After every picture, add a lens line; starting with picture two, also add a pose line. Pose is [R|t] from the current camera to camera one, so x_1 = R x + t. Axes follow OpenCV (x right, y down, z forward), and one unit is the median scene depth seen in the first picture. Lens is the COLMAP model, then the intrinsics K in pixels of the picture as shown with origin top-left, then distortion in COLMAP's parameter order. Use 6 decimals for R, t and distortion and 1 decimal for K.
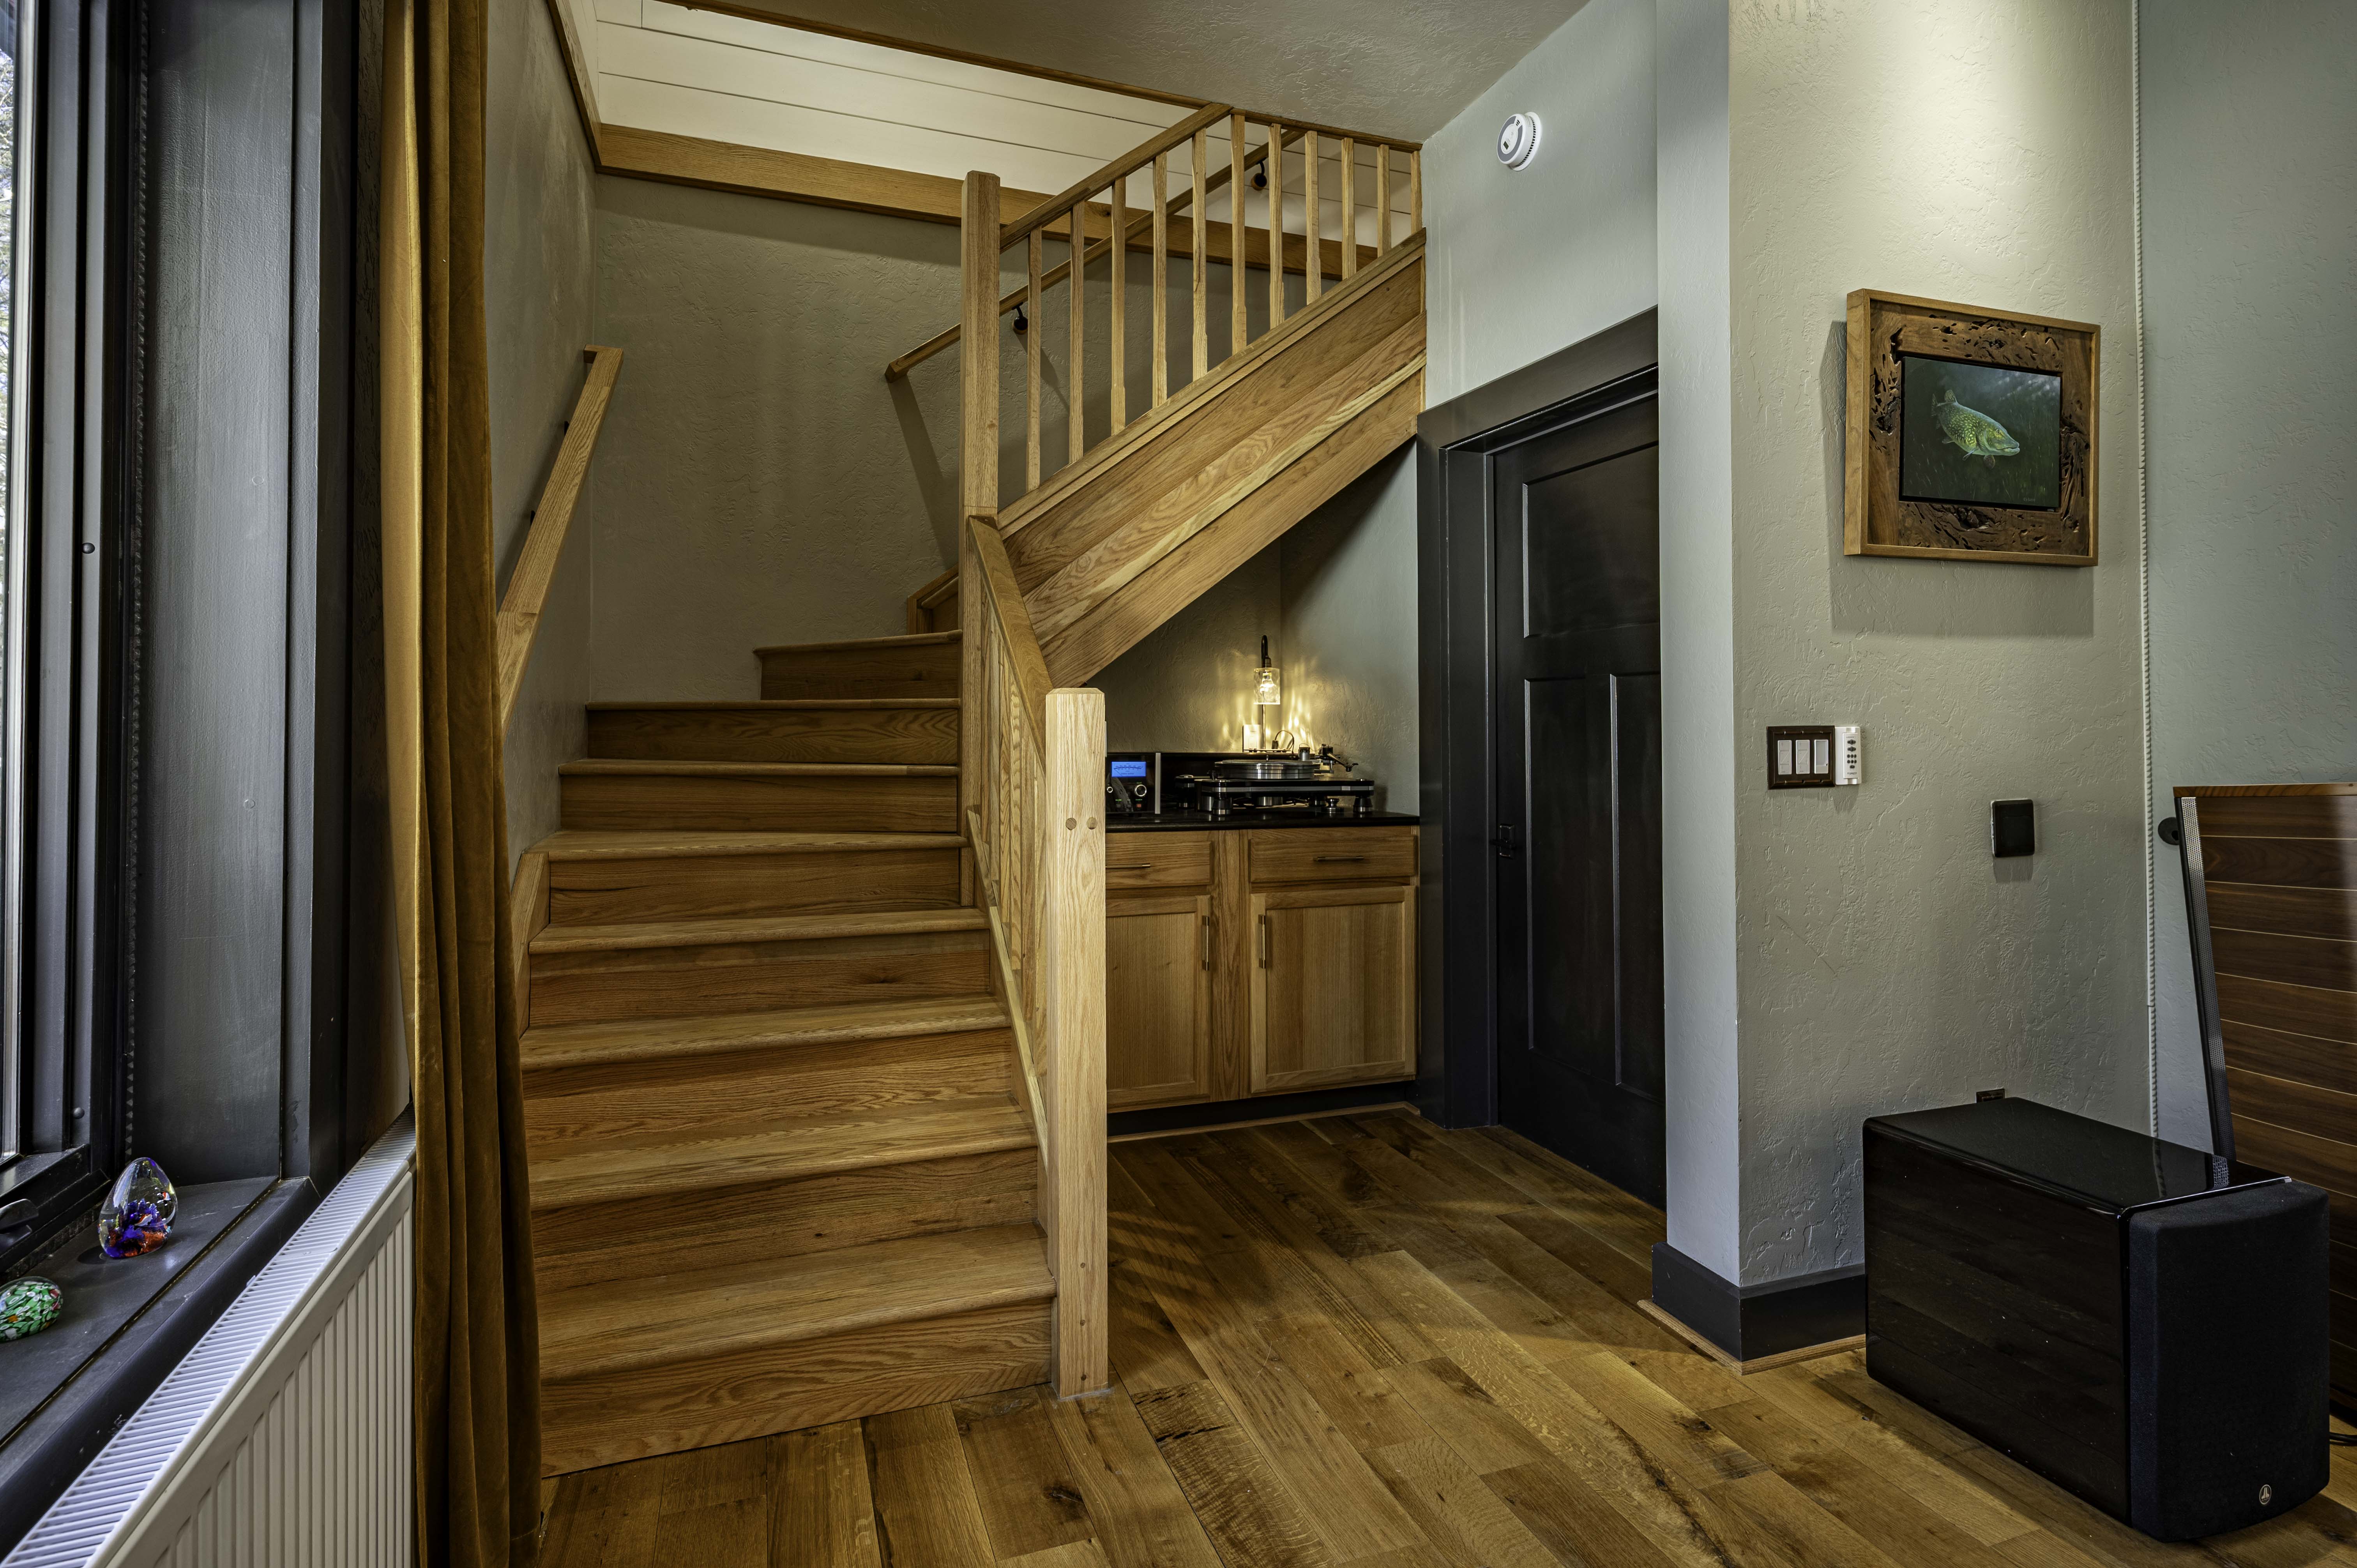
lens RADIAL K [[1161.2, 0, 1160.8], [0, 1161.2, 704.1], [0, 0, 1]] dist [-0.004896, 0.002972]
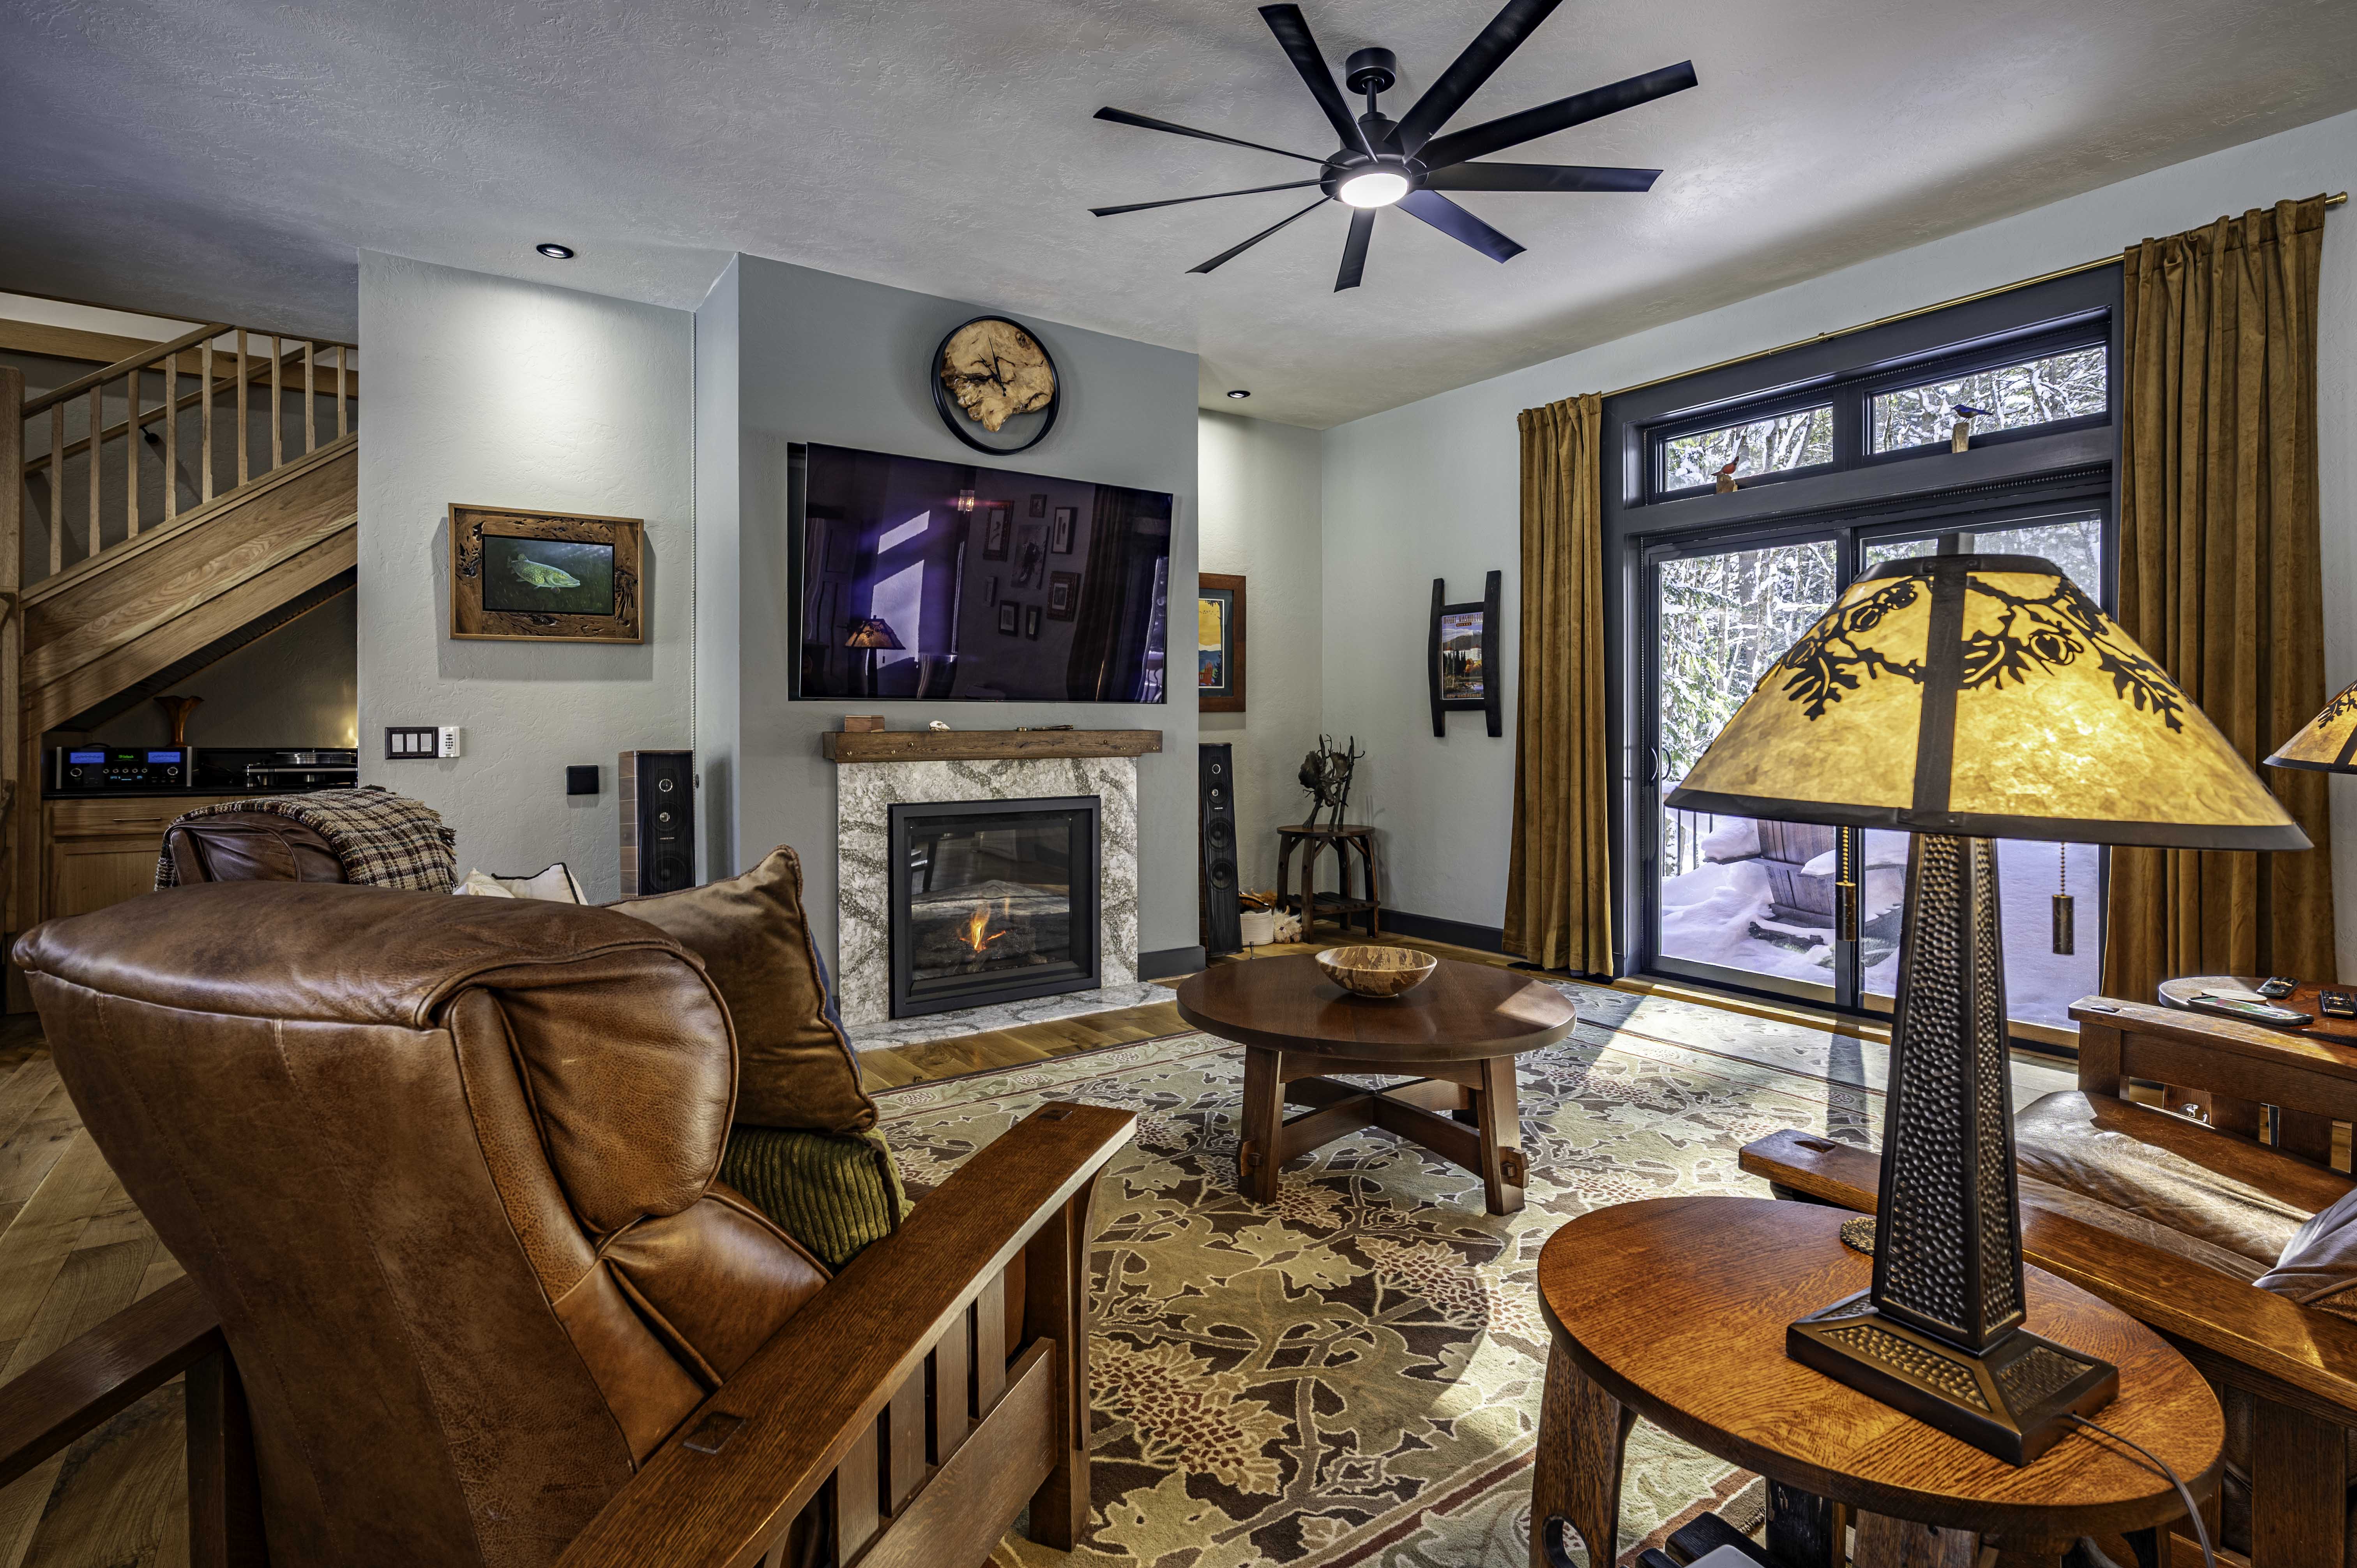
lens RADIAL K [[1161.2, 0, 1157.8], [0, 1161.2, 733.3], [0, 0, 1]] dist [-0.004896, 0.002972]
pose [[0.965480, -0.003222, 0.260459, 1.135850], [-0.001559, 0.999834, 0.018149, -0.006998], [-0.260474, -0.017929, 0.965314, -1.091850]]
